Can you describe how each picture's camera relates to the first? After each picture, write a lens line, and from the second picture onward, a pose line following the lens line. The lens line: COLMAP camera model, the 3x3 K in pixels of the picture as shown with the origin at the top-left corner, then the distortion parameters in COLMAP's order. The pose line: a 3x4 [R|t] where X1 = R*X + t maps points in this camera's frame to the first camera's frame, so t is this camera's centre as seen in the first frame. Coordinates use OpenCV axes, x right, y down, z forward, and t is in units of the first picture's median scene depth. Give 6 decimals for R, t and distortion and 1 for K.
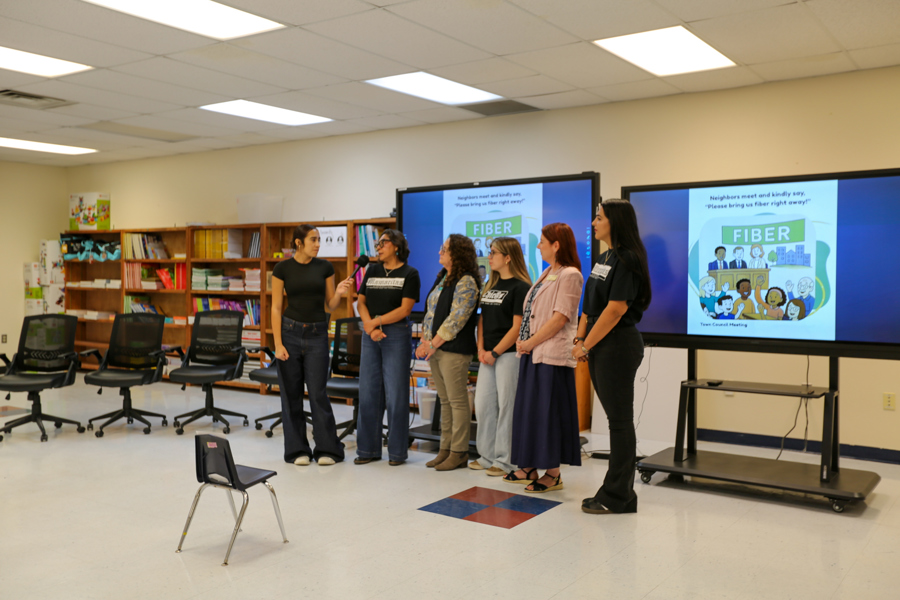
lens RADIAL K [[847.3, 0, 443.5], [0, 847.3, 292.7], [0, 0, 1]] dist [0.040518, 0.000000]
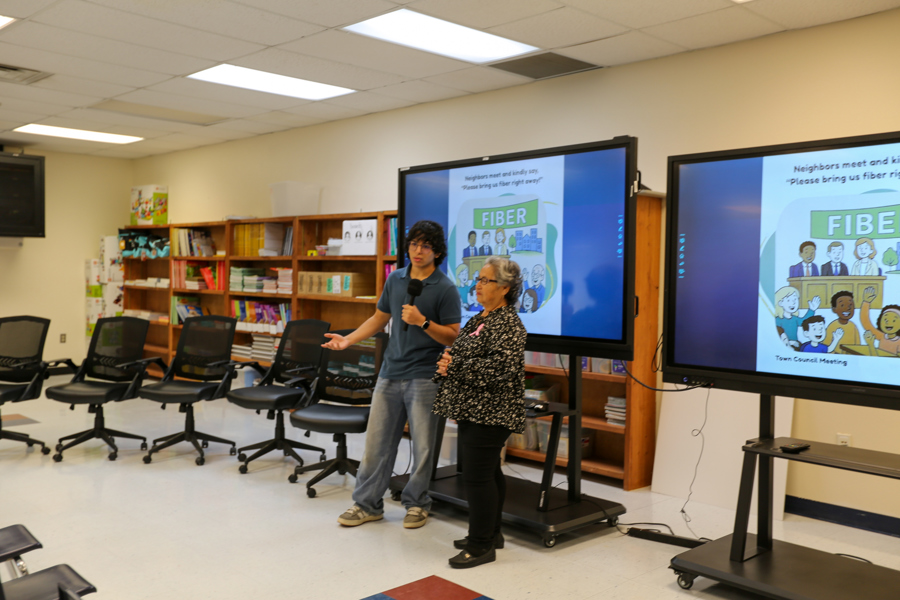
lens RADIAL K [[847.3, 0, 440.9], [0, 847.3, 294.3], [0, 0, 1]] dist [0.040518, 0.000000]
pose [[0.980919, 0.019203, -0.193468, 0.116304], [-0.019519, 0.999809, 0.000273, -0.005404], [0.193437, 0.003508, 0.981107, 0.195817]]
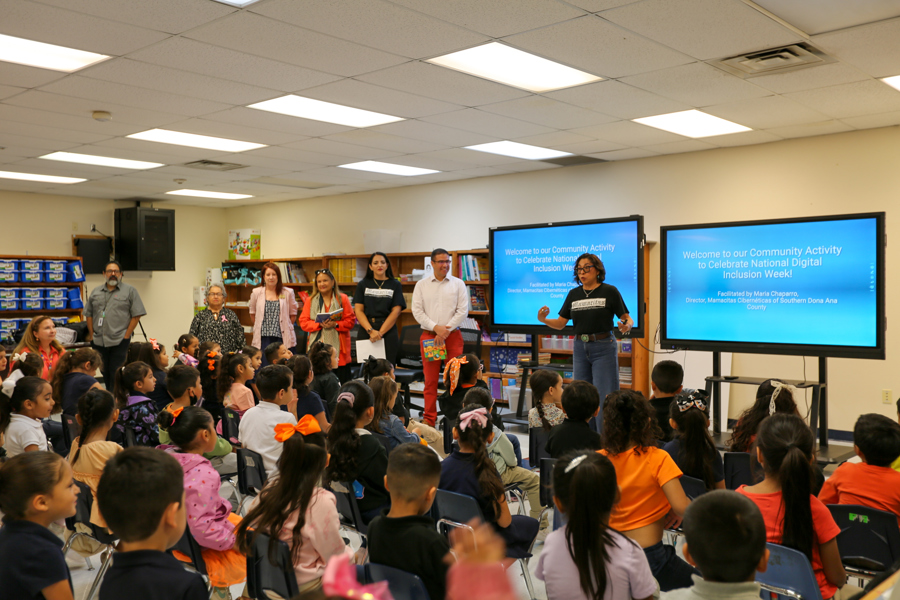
lens RADIAL K [[847.3, 0, 445.2], [0, 847.3, 295.3], [0, 0, 1]] dist [0.040518, 0.000000]
pose [[0.991720, -0.004241, -0.128346, 0.035705], [0.001627, 0.999789, -0.020468, 0.004193], [0.128405, 0.020090, 0.991518, -0.228410]]
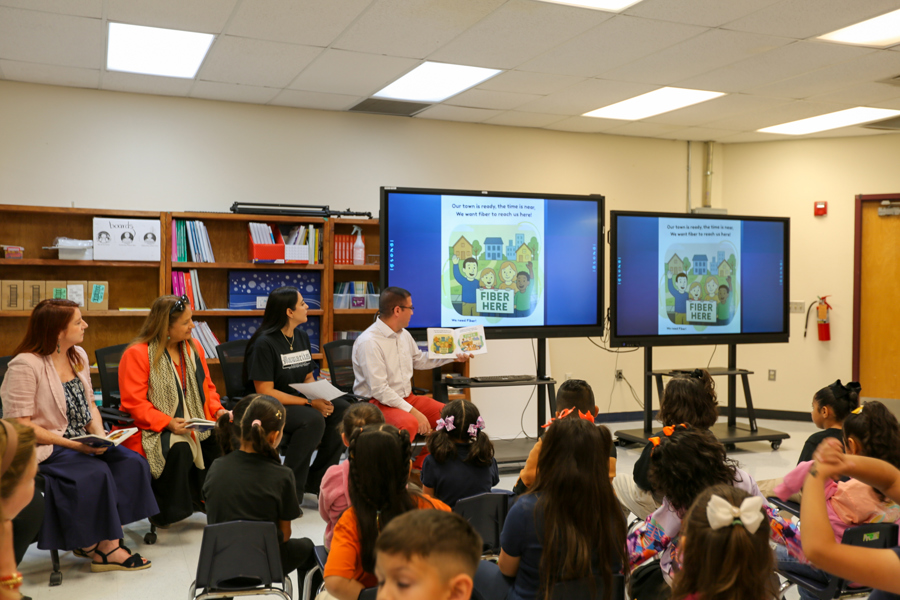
lens RADIAL K [[847.3, 0, 448.7], [0, 847.3, 289.1], [0, 0, 1]] dist [0.040518, 0.000000]
pose [[0.537600, -0.006001, 0.843179, -0.626591], [0.014778, 0.999888, -0.002306, -0.013058], [-0.843071, 0.013701, 0.537628, 0.405053]]
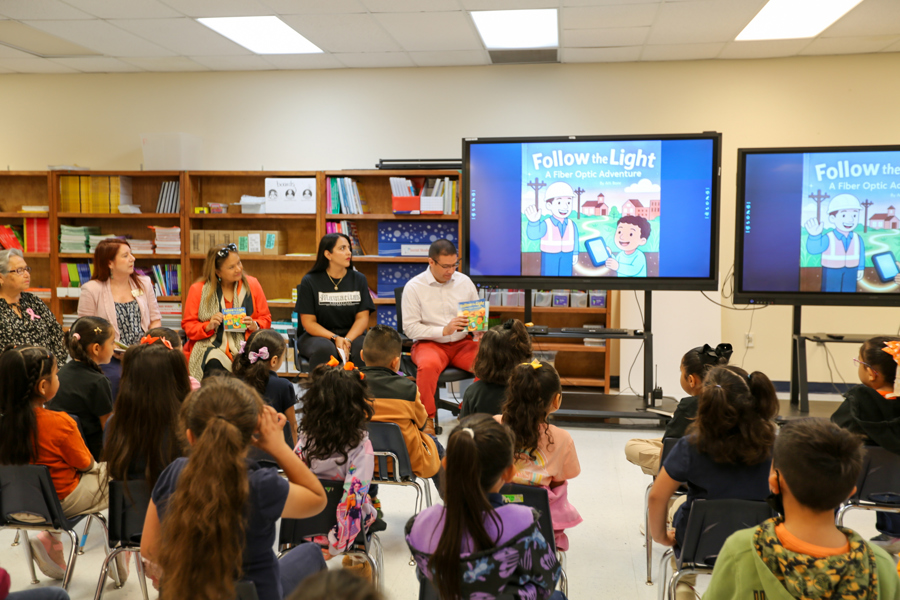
lens RADIAL K [[847.3, 0, 442.8], [0, 847.3, 295.1], [0, 0, 1]] dist [0.040518, 0.000000]
pose [[0.894775, -0.030921, 0.445445, -0.400773], [0.007659, 0.998515, 0.053929, -0.005172], [-0.446451, -0.044843, 0.893684, 0.172130]]
